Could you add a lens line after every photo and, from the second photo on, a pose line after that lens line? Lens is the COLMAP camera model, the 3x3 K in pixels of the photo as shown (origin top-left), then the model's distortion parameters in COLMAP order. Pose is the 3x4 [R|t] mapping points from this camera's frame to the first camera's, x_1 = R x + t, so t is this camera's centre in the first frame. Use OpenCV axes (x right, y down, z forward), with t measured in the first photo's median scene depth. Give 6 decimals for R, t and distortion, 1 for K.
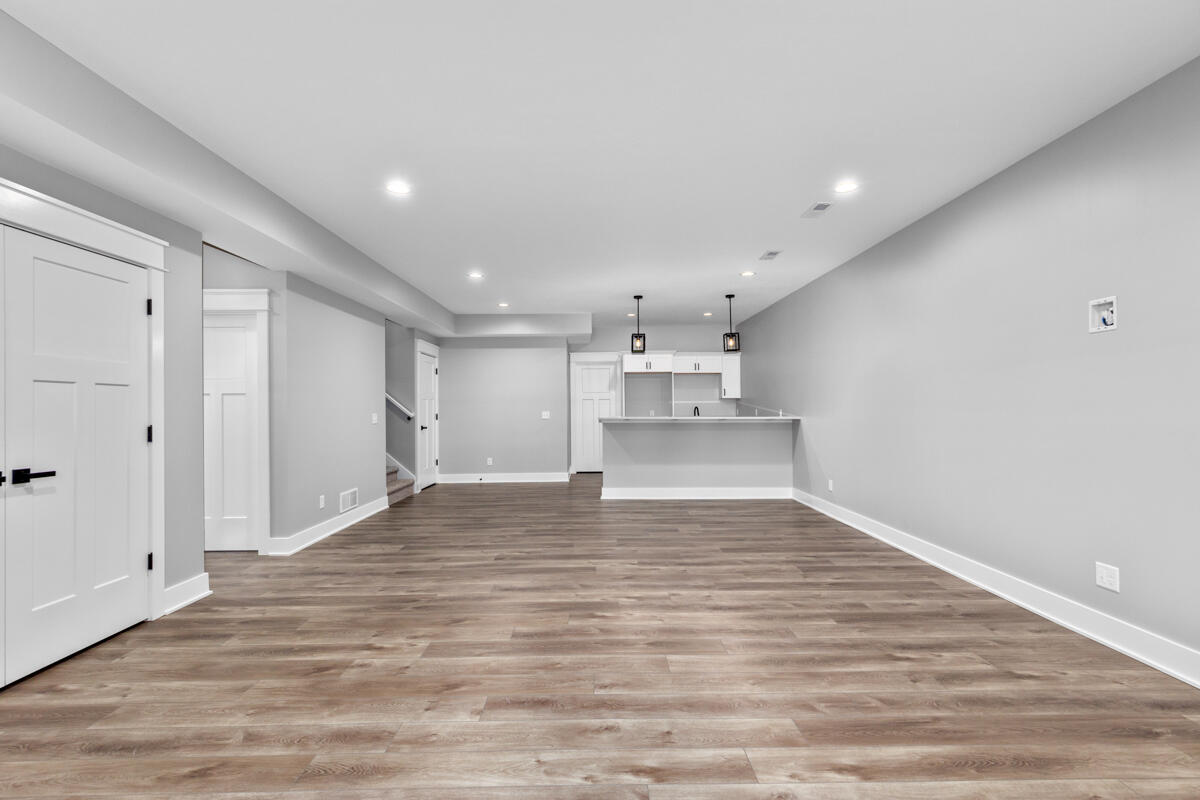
lens RADIAL K [[543.8, 0, 600.9], [0, 543.8, 399.6], [0, 0, 1]] dist [0.010302, -0.002243]
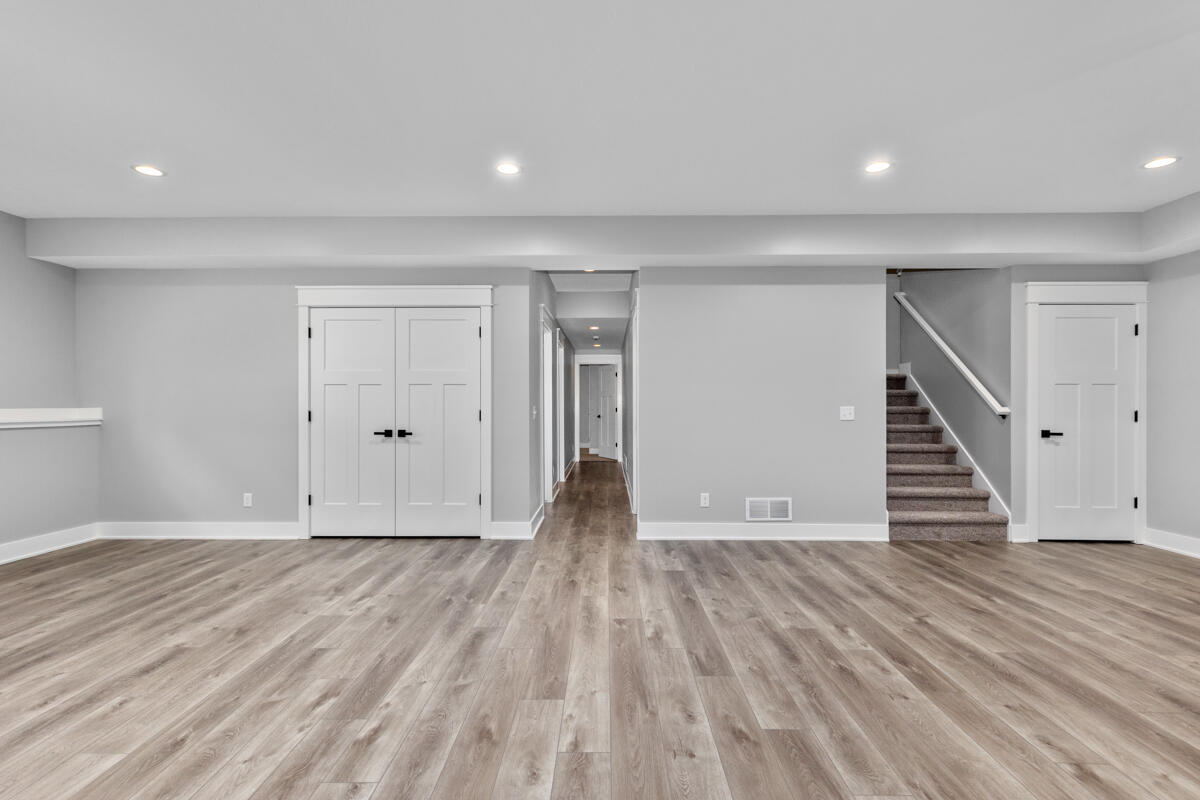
lens RADIAL K [[543.8, 0, 596.8], [0, 543.8, 400.4], [0, 0, 1]] dist [0.010302, -0.002243]
pose [[-0.034638, 0.000424, -0.999400, 0.744244], [0.016344, 0.999866, -0.000142, 0.028595], [0.999266, -0.016339, -0.034640, 1.524124]]
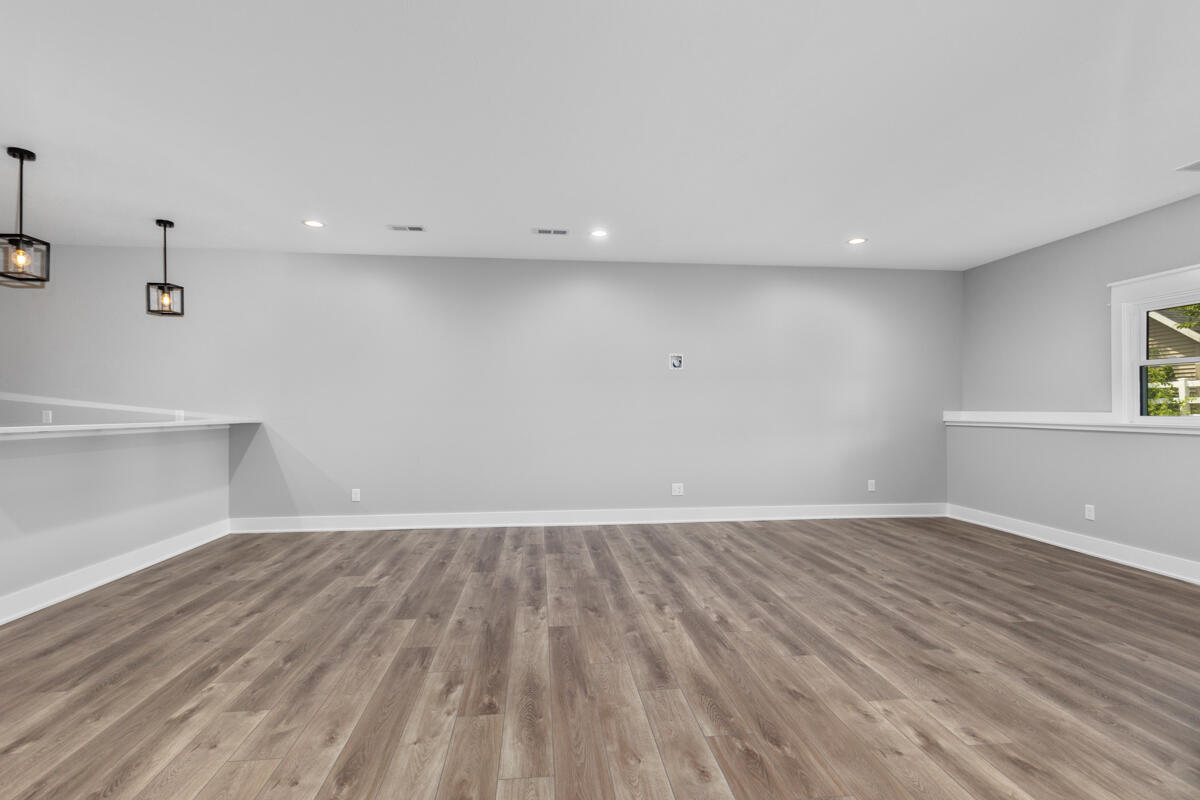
lens RADIAL K [[543.8, 0, 600.7], [0, 543.8, 401.8], [0, 0, 1]] dist [0.010302, -0.002243]
pose [[-0.095965, 0.020200, 0.995180, -1.053605], [-0.012283, 0.999694, -0.021476, 0.040775], [-0.995309, -0.014284, -0.095687, 1.452032]]
